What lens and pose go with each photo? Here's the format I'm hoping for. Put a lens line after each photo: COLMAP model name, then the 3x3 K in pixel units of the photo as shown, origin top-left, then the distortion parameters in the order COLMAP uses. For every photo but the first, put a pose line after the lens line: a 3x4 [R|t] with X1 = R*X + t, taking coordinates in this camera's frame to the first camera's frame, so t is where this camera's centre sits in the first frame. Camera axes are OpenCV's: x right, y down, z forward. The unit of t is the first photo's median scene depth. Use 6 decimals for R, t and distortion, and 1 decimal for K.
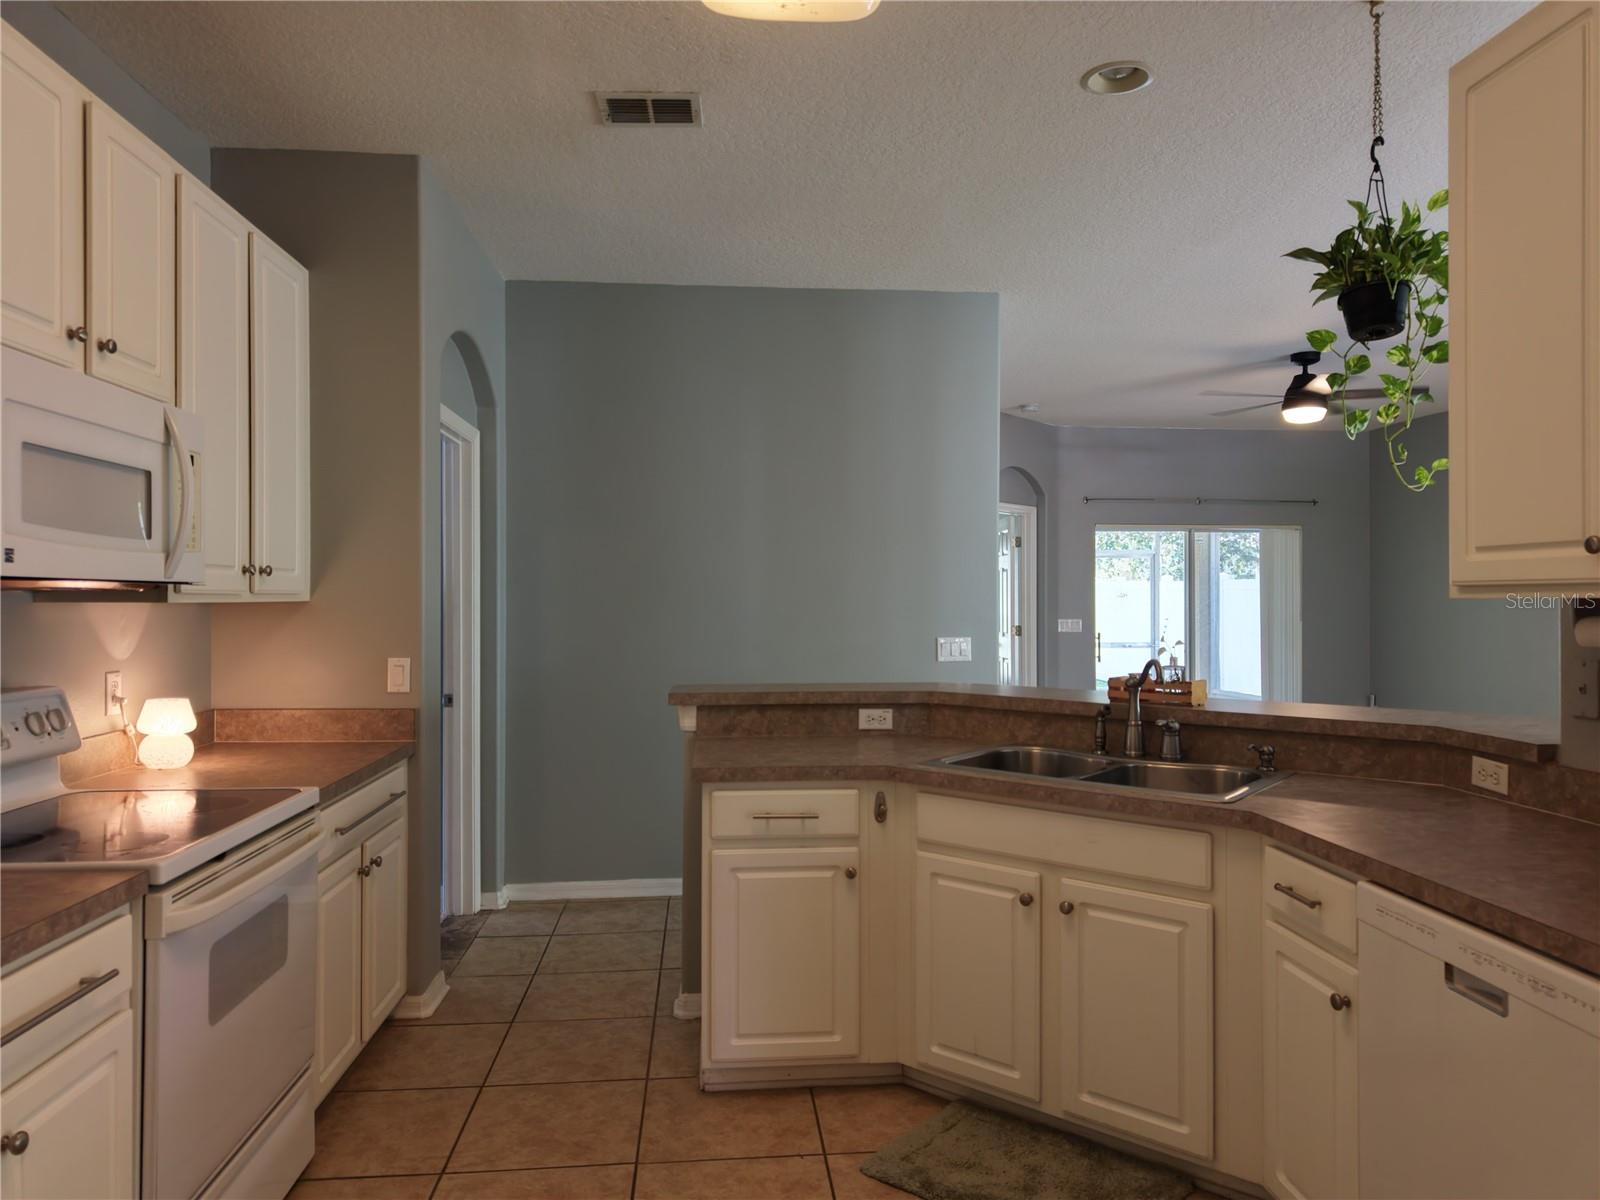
lens RADIAL K [[1098.1, 0, 800.0], [0, 1098.1, 600.0], [0, 0, 1]] dist [0.170002, -0.001793]
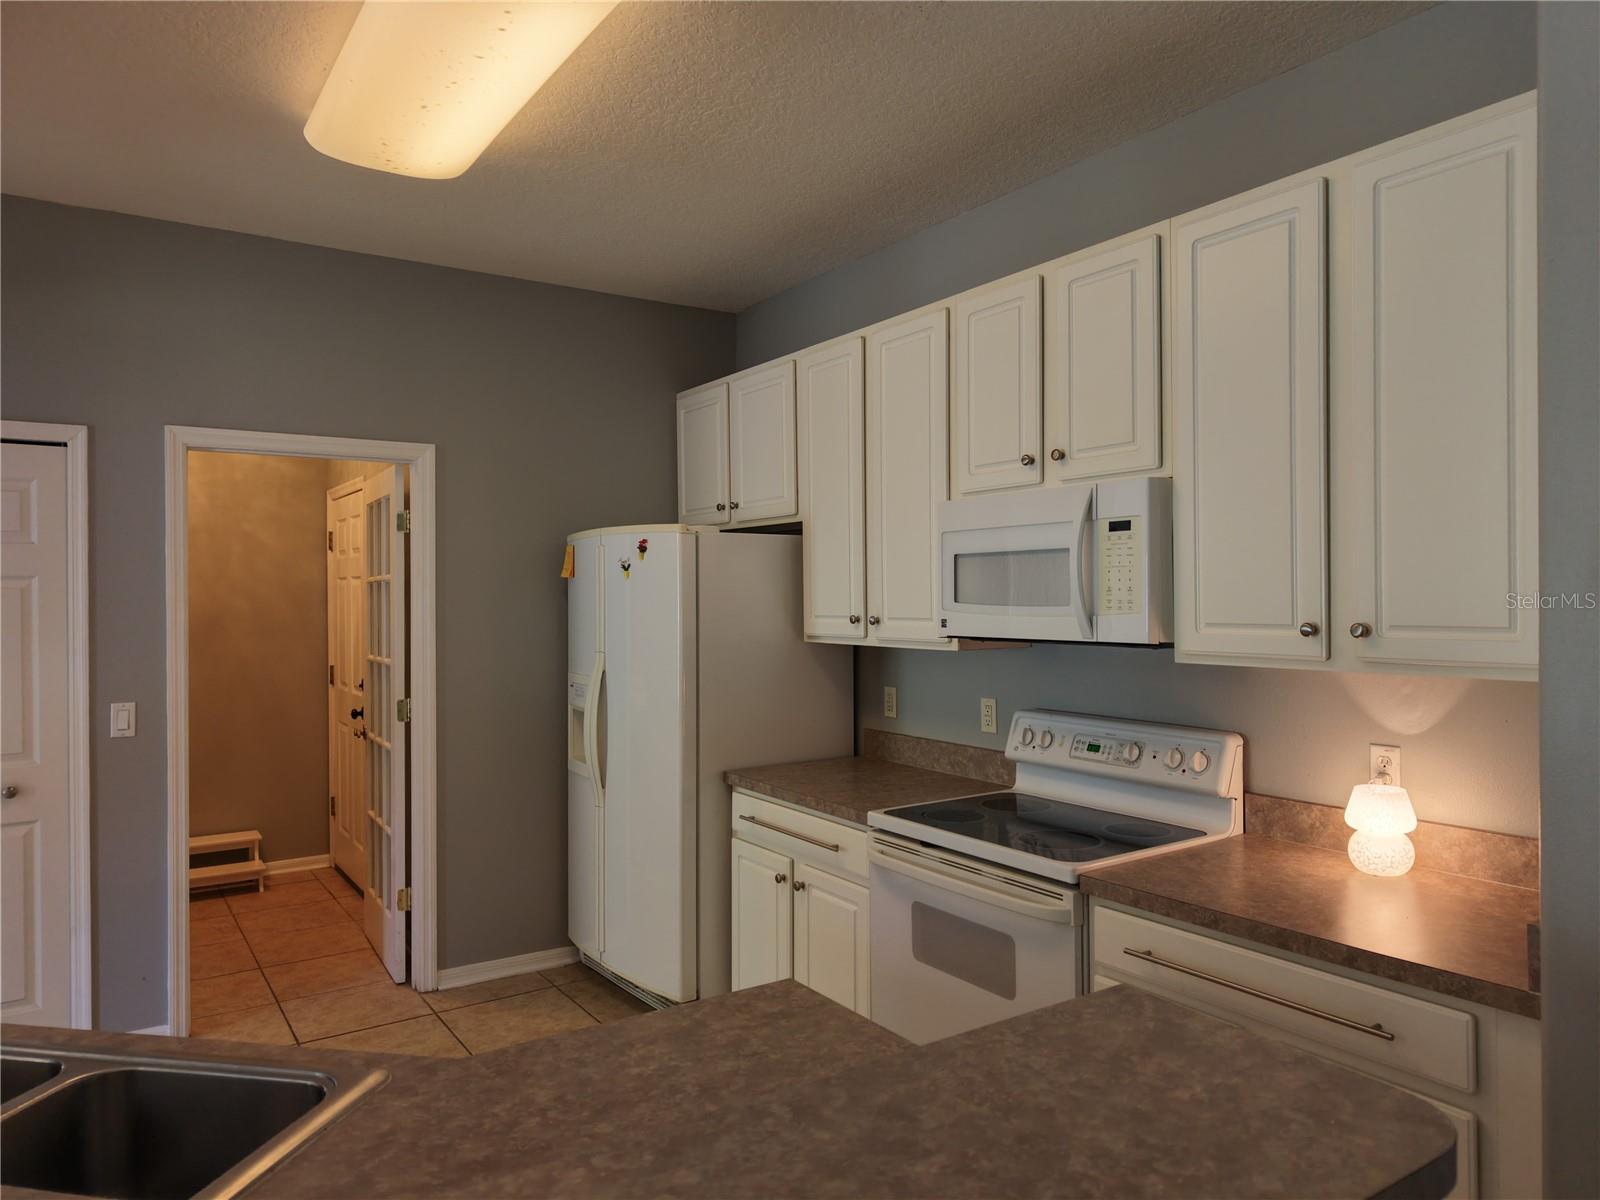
lens RADIAL K [[1093.7, 0, 772.4], [0, 1093.7, 604.6], [0, 0, 1]] dist [0.002638, -0.009968]
pose [[-0.875751, -0.010316, -0.482652, 0.230176], [-0.010198, 0.999944, -0.002867, -0.042008], [0.482654, 0.002411, -0.875808, 1.762623]]
